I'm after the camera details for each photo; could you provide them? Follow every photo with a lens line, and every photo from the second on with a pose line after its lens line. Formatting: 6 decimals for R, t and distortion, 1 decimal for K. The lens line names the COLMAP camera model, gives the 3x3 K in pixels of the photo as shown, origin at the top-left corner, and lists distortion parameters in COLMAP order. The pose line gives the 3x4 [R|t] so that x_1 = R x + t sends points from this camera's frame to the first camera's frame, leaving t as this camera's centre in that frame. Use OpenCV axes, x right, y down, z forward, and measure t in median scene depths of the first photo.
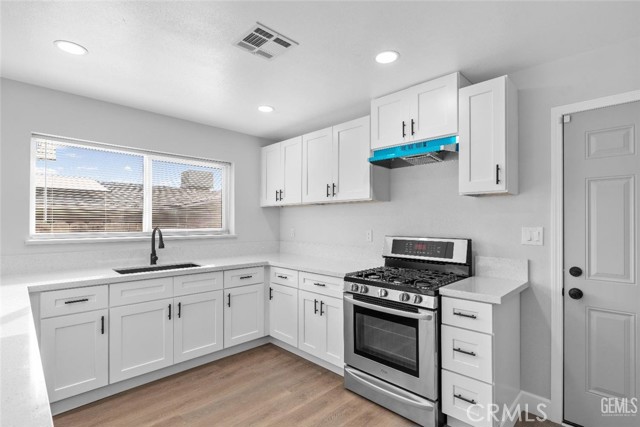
lens RADIAL K [[306.7, 0, 321.2], [0, 306.7, 220.0], [0, 0, 1]] dist [-0.014277, 0.003743]
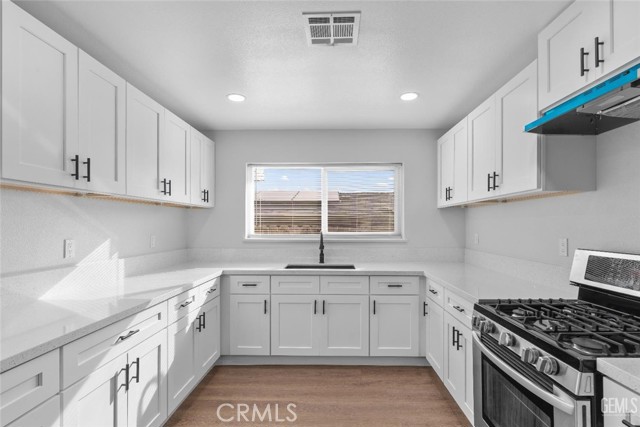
lens RADIAL K [[306.7, 0, 327.1], [0, 306.7, 223.5], [0, 0, 1]] dist [-0.014277, 0.003743]
pose [[0.692522, -0.005544, -0.721376, 0.295345], [0.005744, 0.999981, -0.002171, 0.000515], [0.721374, -0.002640, 0.692540, 0.231898]]
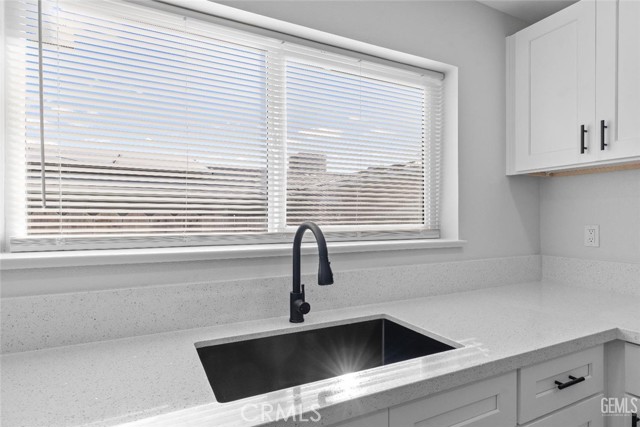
lens RADIAL K [[353.3, 0, 322.5], [0, 353.3, 215.3], [0, 0, 1]] dist [-0.003979, -0.000283]
pose [[0.950315, -0.008045, -0.311185, -0.395757], [0.003633, 0.999885, -0.014755, 0.026034], [0.311268, 0.012891, 0.950235, 0.622449]]
